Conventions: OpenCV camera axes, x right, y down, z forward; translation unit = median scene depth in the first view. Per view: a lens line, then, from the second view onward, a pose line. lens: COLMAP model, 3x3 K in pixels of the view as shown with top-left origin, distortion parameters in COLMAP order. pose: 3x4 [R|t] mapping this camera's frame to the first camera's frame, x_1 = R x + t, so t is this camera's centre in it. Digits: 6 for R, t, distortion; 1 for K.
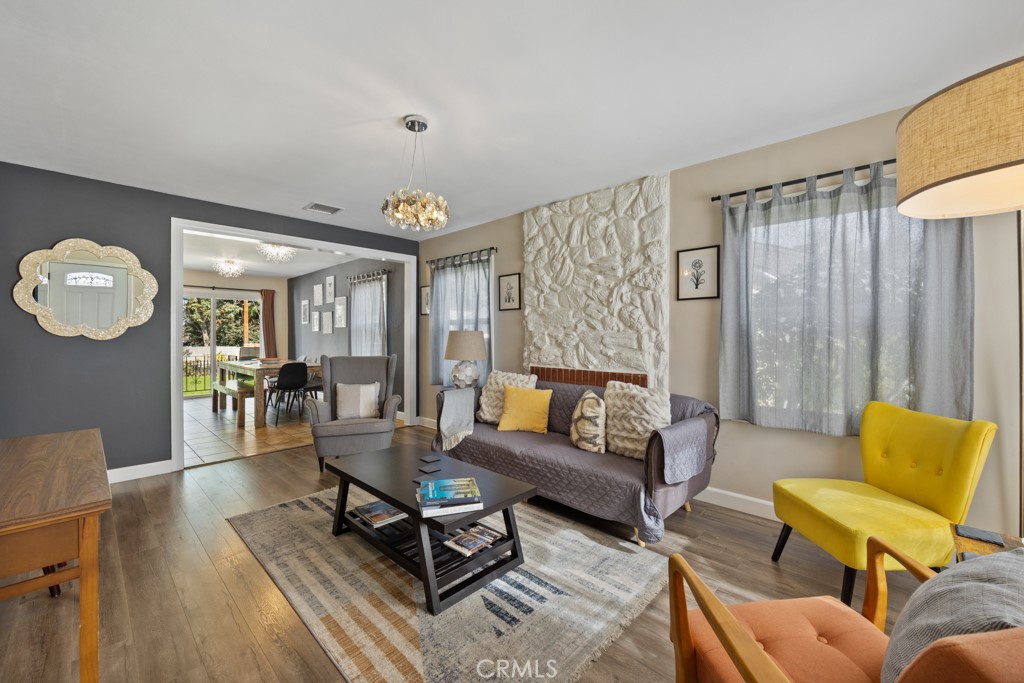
lens RADIAL K [[406.4, 0, 512.2], [0, 406.4, 339.7], [0, 0, 1]] dist [-0.002442, 0.000306]
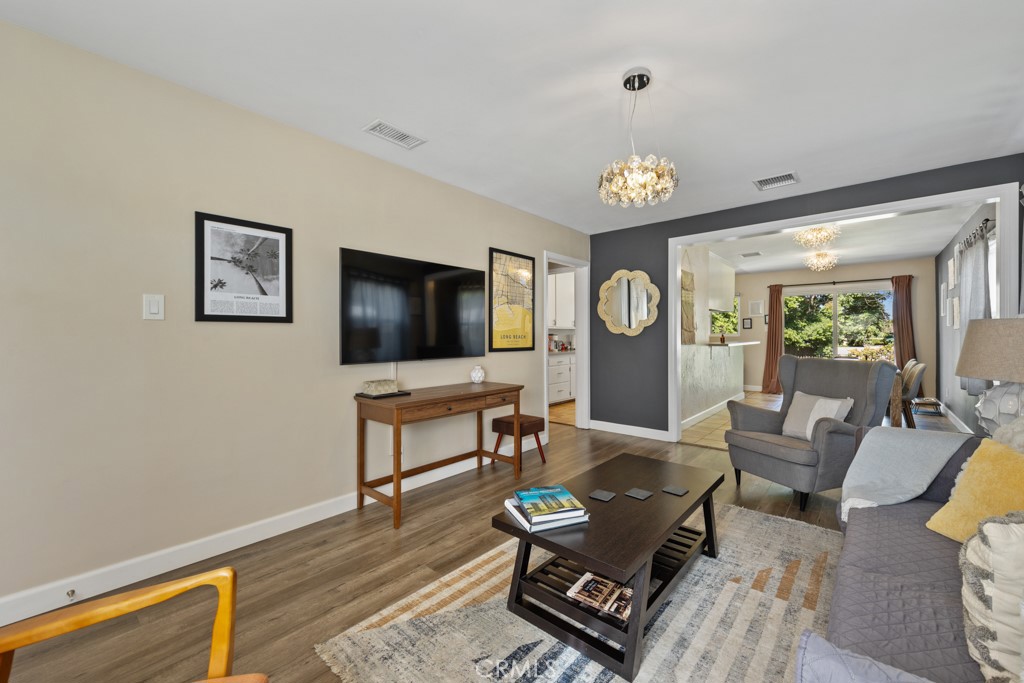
lens RADIAL K [[406.4, 0, 516.9], [0, 406.4, 336.1], [0, 0, 1]] dist [-0.002442, 0.000306]
pose [[0.044390, 0.000127, -0.999014, 0.678703], [-0.005869, 0.999983, -0.000133, 0.004571], [0.998997, 0.005869, 0.044390, 0.815121]]
